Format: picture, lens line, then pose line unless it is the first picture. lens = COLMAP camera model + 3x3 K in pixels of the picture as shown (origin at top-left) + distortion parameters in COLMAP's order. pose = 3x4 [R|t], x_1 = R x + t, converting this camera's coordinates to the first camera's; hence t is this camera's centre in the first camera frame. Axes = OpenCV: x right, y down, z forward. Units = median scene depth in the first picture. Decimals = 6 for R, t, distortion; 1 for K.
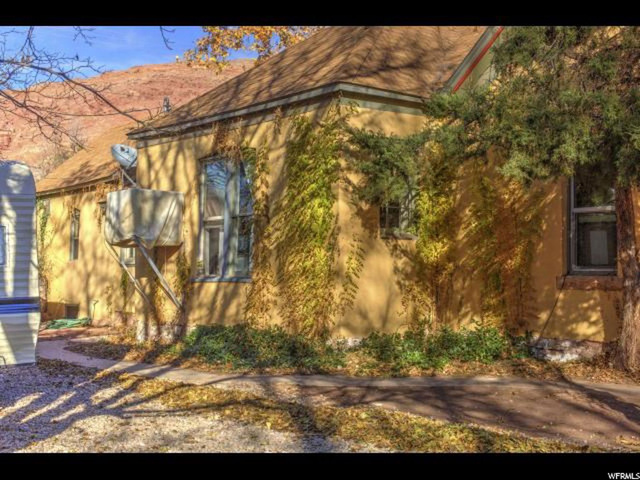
lens RADIAL K [[893.4, 0, 319.0], [0, 893.4, 241.1], [0, 0, 1]] dist [-0.099737, 0.000000]
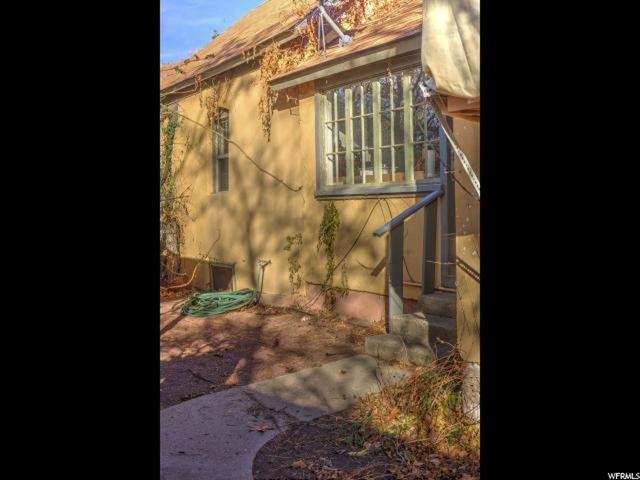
lens RADIAL K [[893.4, 0, 320.2], [0, 893.4, 240.0], [0, 0, 1]] dist [-0.099737, 0.000000]
pose [[0.990609, -0.016067, -0.135776, -0.159899], [0.026116, 0.997022, 0.072556, 0.016016], [0.134206, -0.075421, 0.988079, 0.506132]]
